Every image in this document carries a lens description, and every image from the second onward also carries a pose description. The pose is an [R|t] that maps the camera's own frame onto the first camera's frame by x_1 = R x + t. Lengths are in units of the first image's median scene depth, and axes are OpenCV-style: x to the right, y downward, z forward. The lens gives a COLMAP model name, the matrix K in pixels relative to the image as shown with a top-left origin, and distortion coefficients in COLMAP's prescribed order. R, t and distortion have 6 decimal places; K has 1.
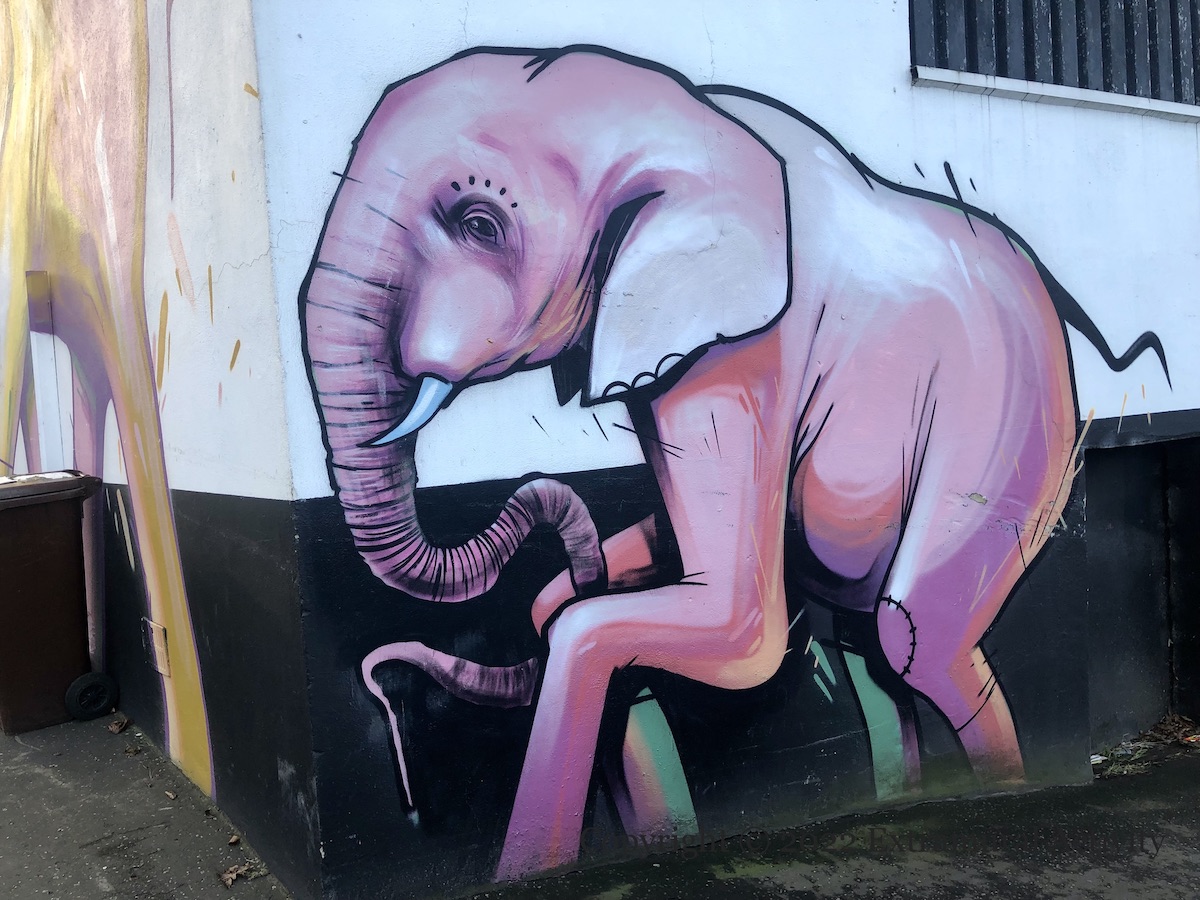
lens RADIAL K [[1057.3, 0, 600.0], [0, 1057.3, 450.0], [0, 0, 1]] dist [0.084875, -0.121350]
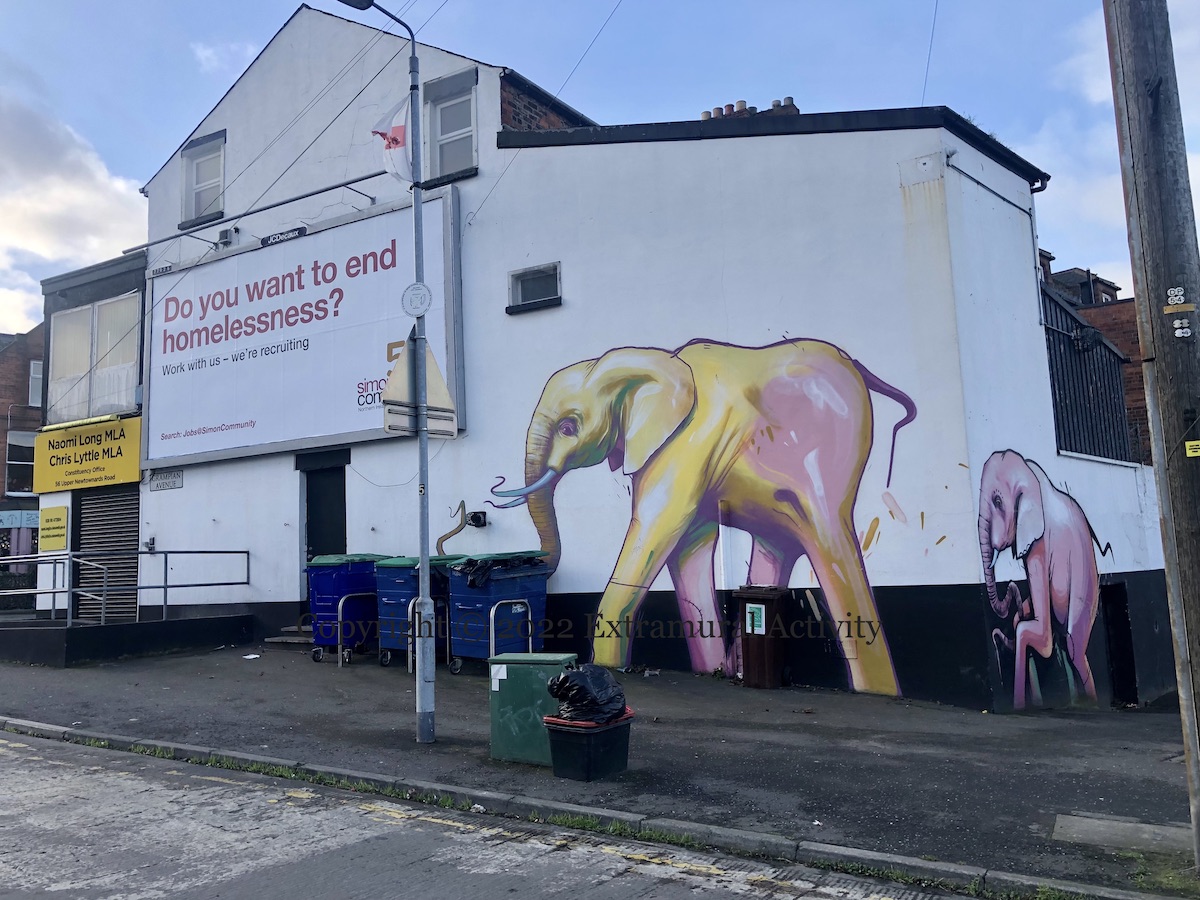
lens RADIAL K [[1004.1, 0, 600.0], [0, 1004.1, 450.0], [0, 0, 1]] dist [0.006744, -0.000477]
pose [[0.961691, 0.055181, 0.268525, -1.915579], [-0.003546, 0.981954, -0.189087, 0.196809], [-0.274113, 0.180891, 0.944532, -1.464717]]
